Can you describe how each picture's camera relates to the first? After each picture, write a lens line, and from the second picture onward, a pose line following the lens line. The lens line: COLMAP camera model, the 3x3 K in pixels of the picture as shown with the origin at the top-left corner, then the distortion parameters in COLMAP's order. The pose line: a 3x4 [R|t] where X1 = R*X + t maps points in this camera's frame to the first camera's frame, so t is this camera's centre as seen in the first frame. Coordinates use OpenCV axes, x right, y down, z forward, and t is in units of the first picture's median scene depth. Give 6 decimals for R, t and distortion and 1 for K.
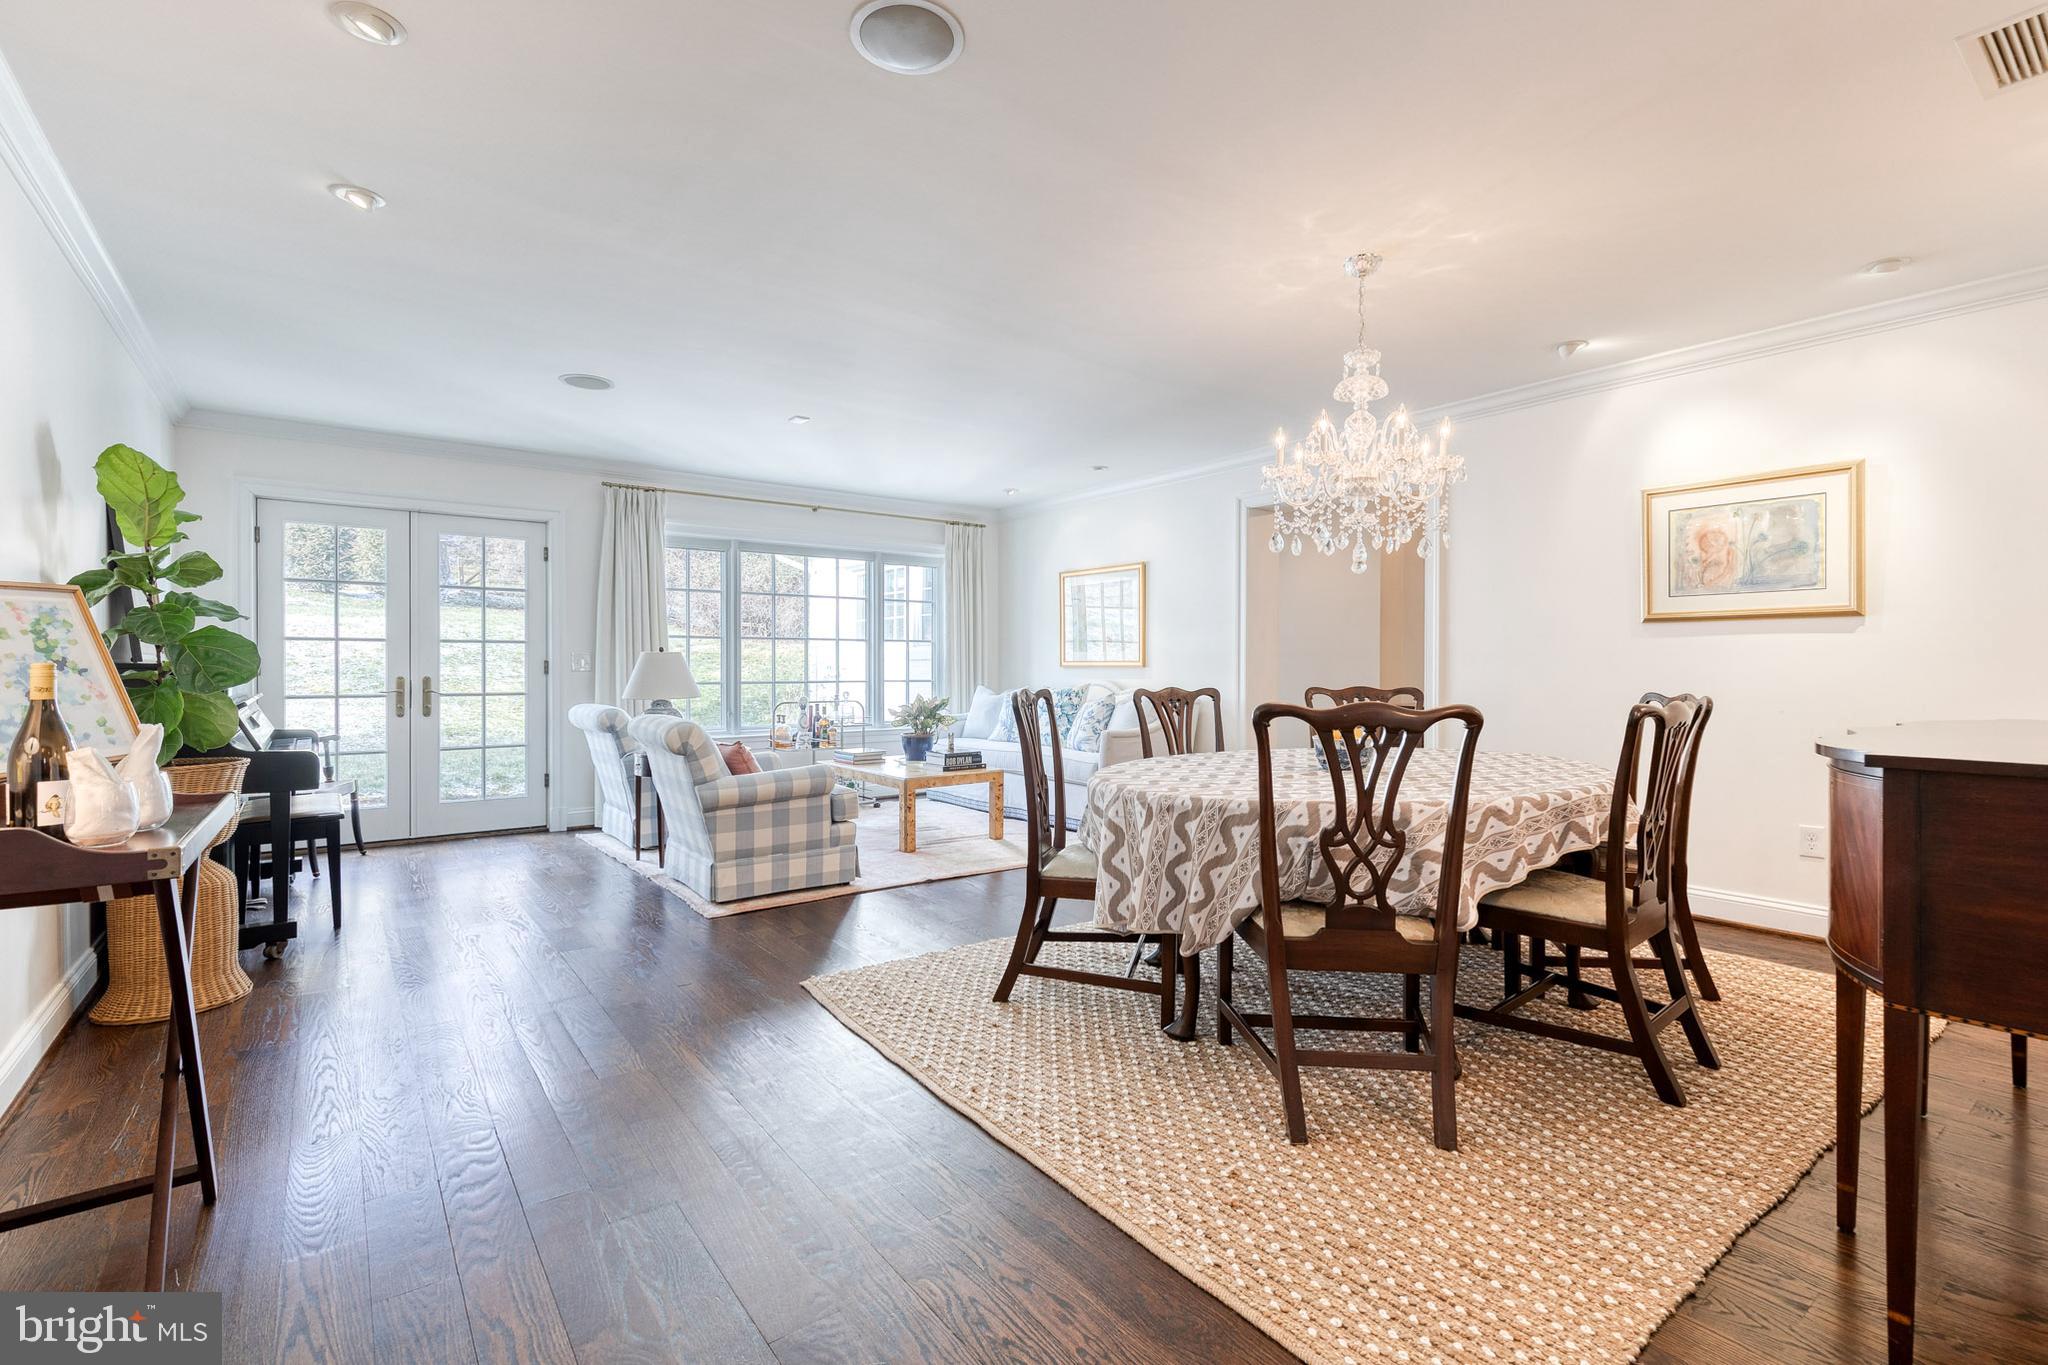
lens RADIAL K [[941.6, 0, 1018.1], [0, 941.6, 664.7], [0, 0, 1]] dist [0.007978, -0.002023]
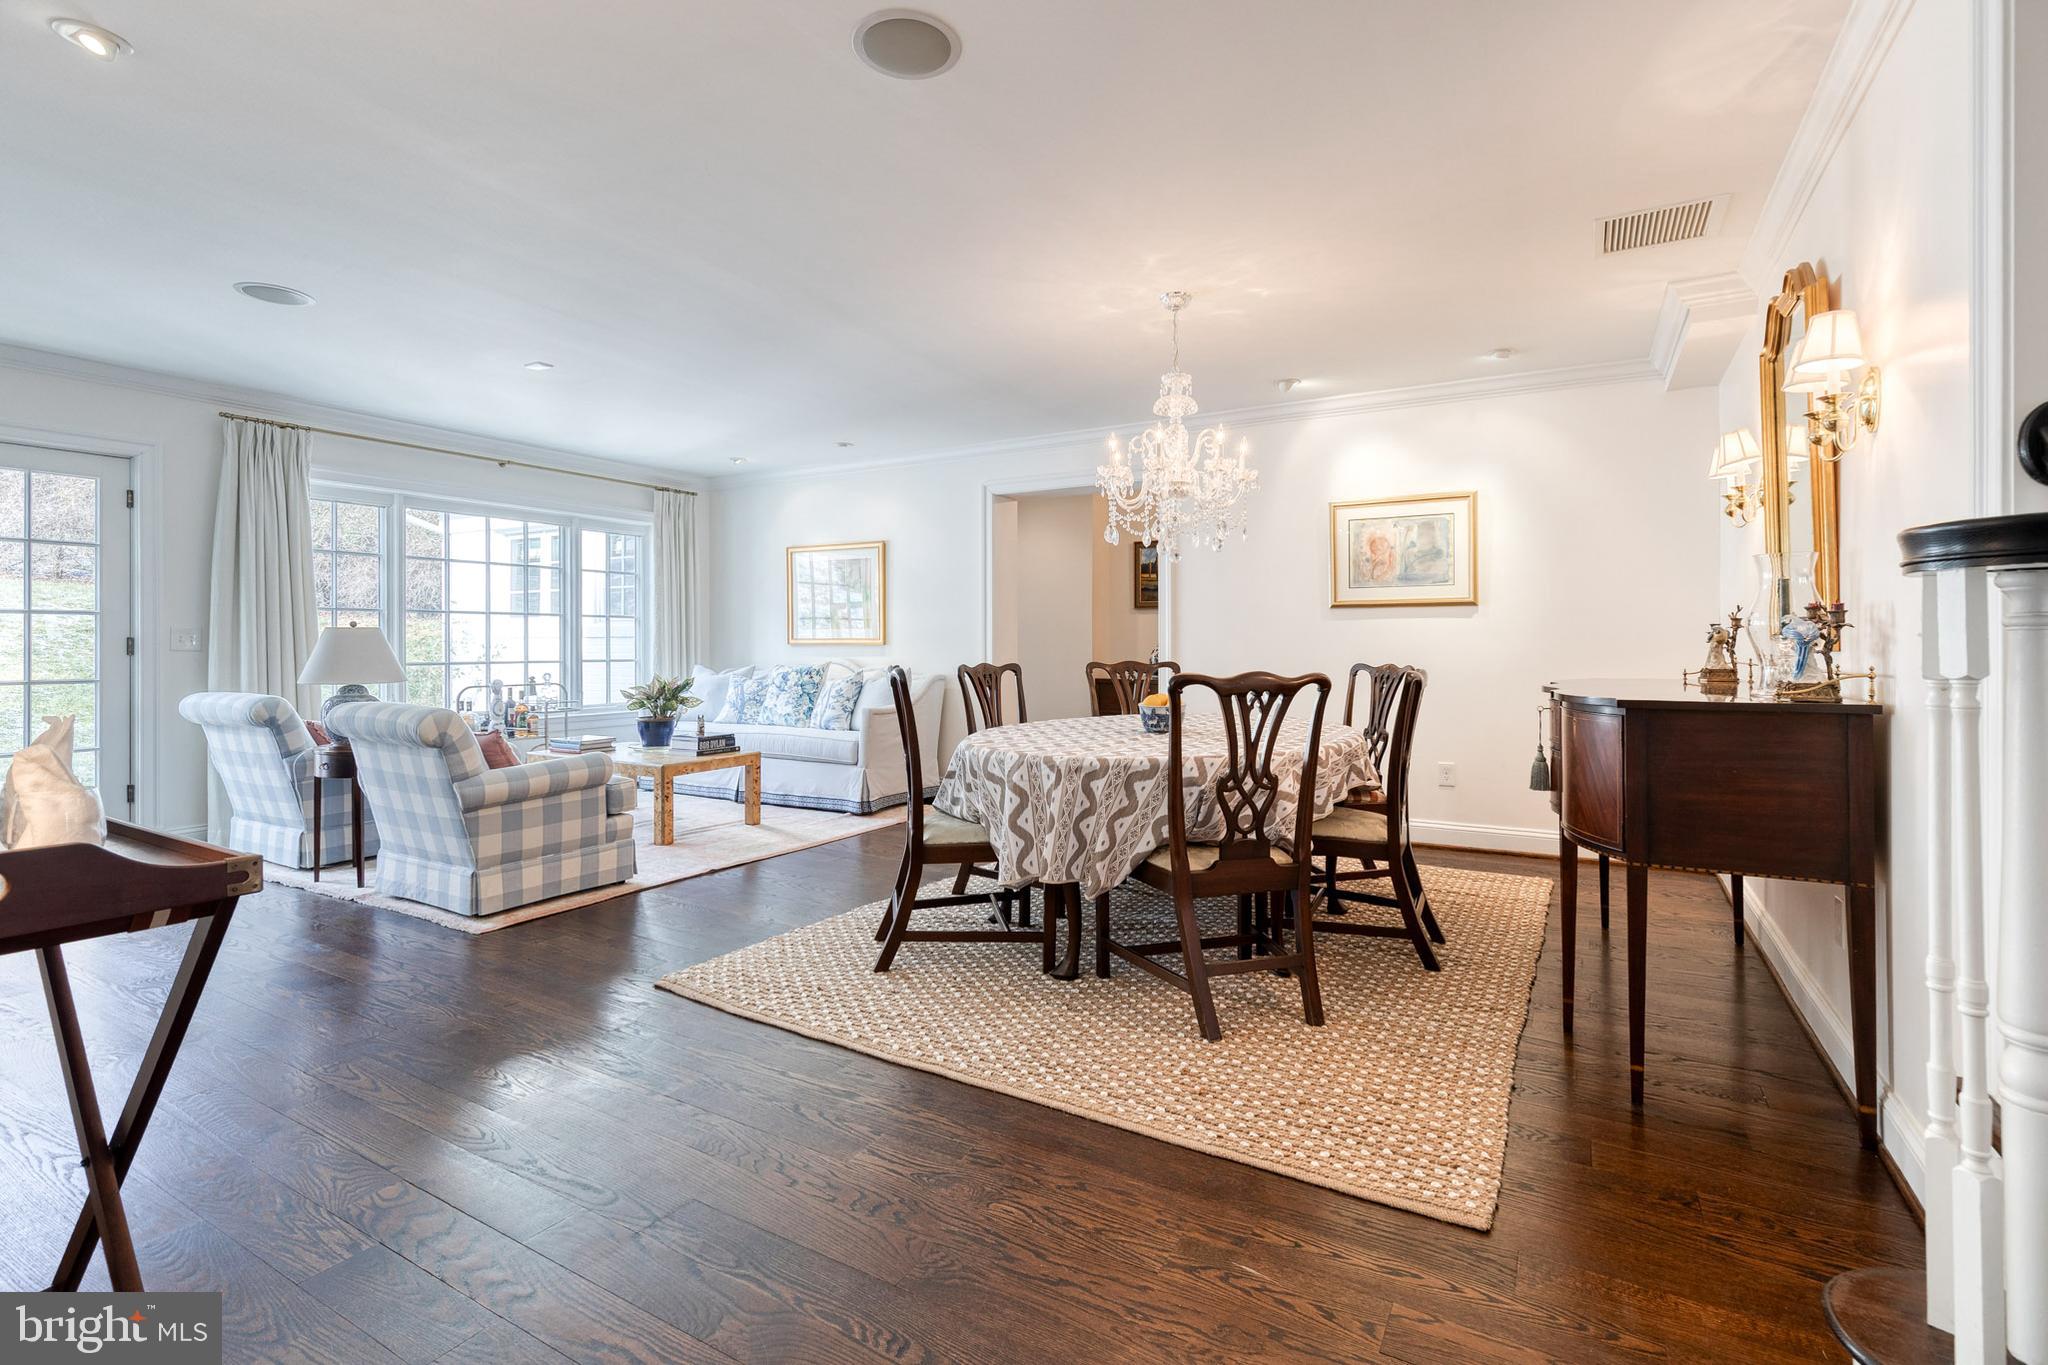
lens RADIAL K [[941.6, 0, 1072.7], [0, 941.6, 633.0], [0, 0, 1]] dist [0.007978, -0.002023]
pose [[0.920609, 0.003311, 0.390471, -0.209616], [0.000733, 0.999948, -0.010208, 0.001213], [-0.390484, 0.009684, 0.920559, -0.022230]]
